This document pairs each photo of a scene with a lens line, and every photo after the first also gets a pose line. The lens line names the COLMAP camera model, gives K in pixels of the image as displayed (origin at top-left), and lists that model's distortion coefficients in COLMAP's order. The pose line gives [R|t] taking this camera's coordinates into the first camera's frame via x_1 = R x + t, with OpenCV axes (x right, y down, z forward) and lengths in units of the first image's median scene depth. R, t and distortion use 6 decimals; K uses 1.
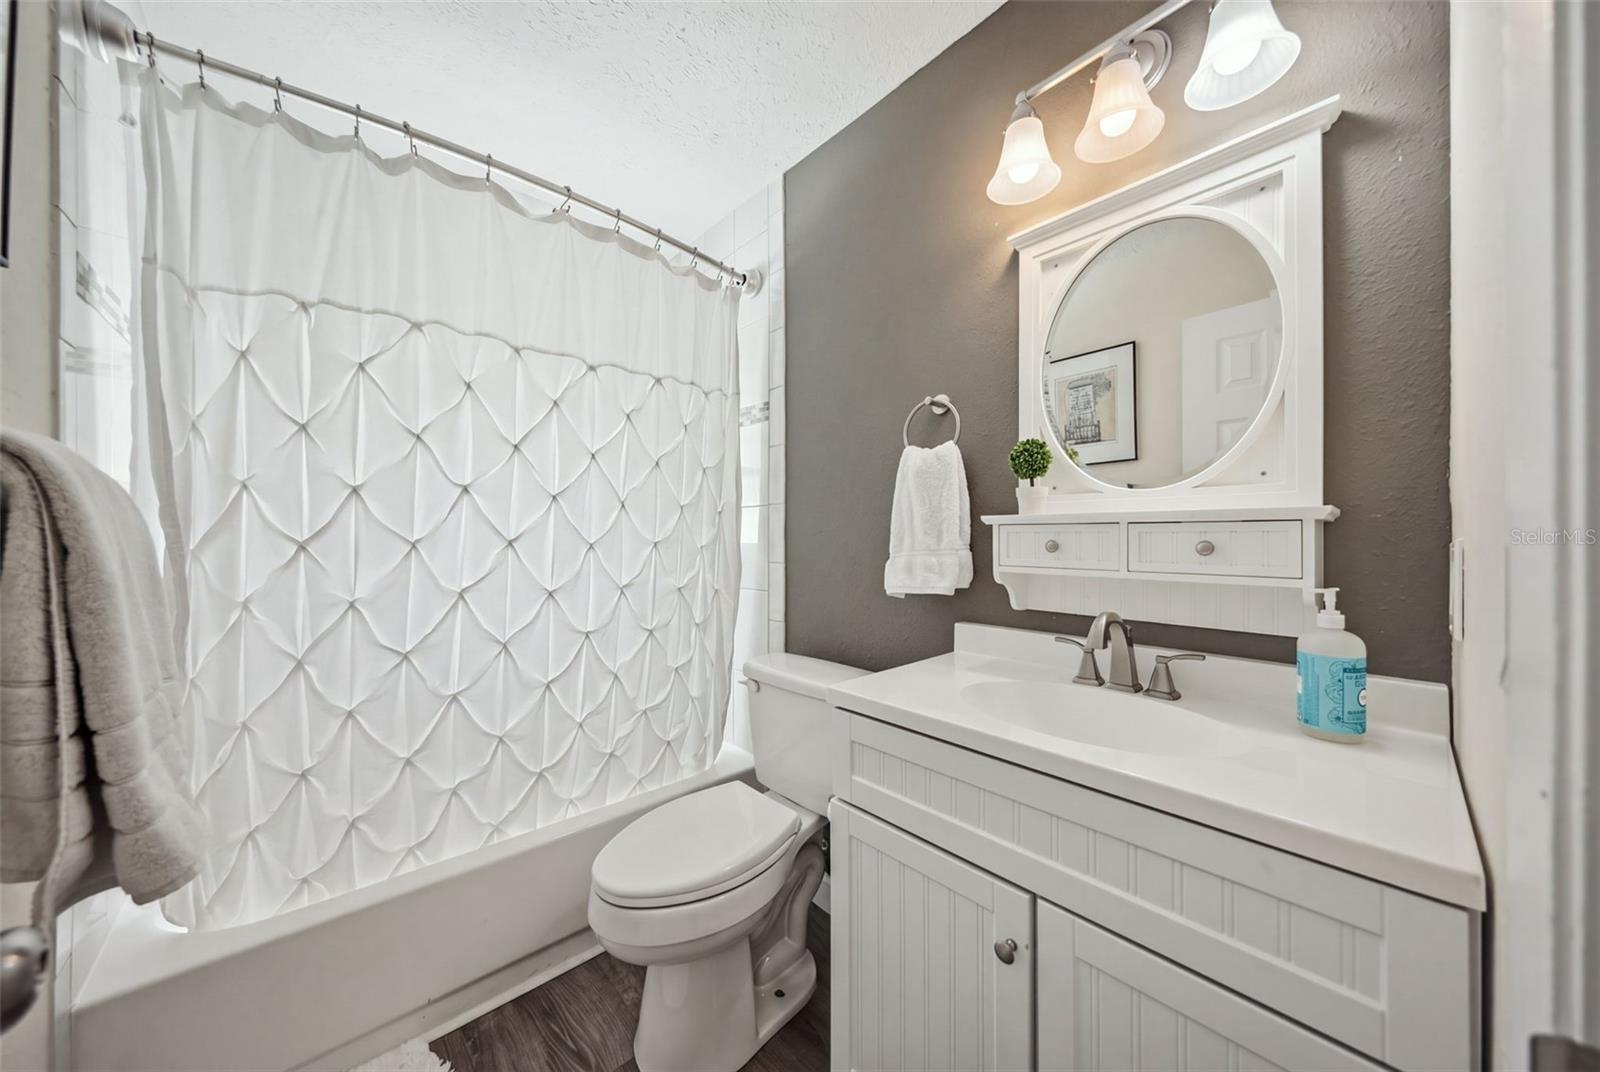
lens RADIAL K [[598.1, 0, 798.2], [0, 598.1, 534.3], [0, 0, 1]] dist [0.007094, -0.000001]
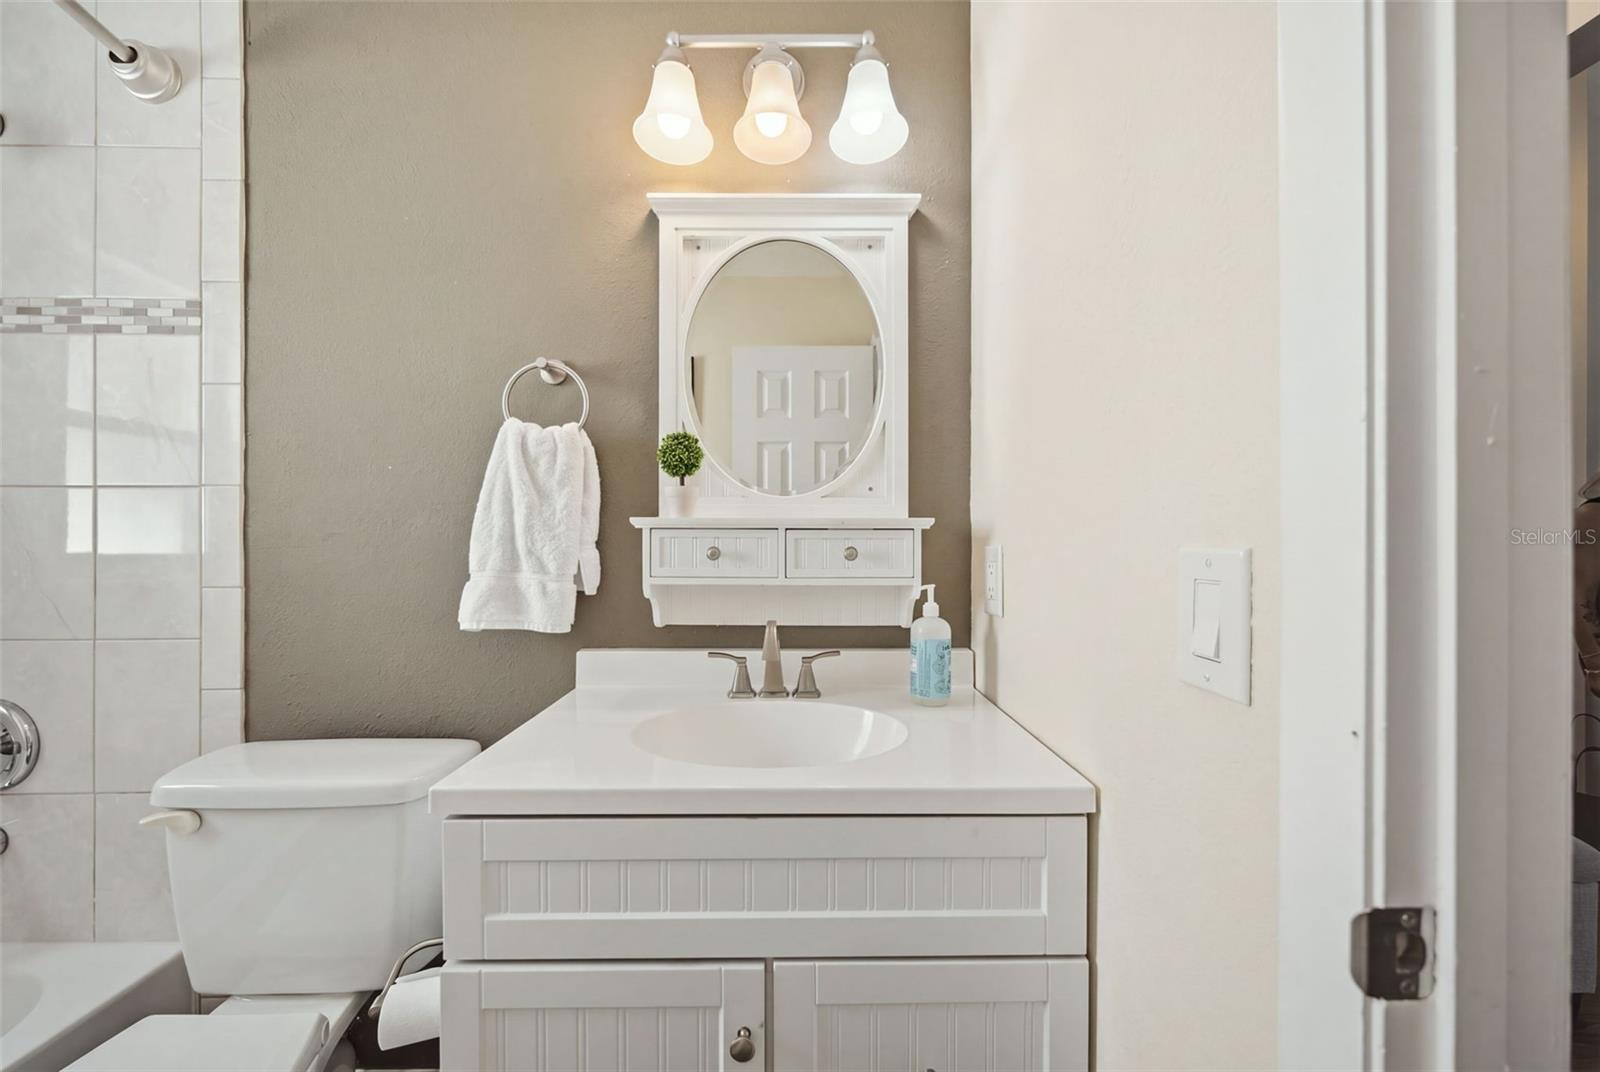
lens RADIAL K [[578.6, 0, 794.1], [0, 578.6, 543.2], [0, 0, 1]] dist [0.000145, 0.000041]
pose [[0.640592, -0.000310, 0.767881, -0.172312], [-0.004462, 0.999982, 0.004127, 0.000503], [-0.767868, -0.006070, 0.640579, 0.349605]]
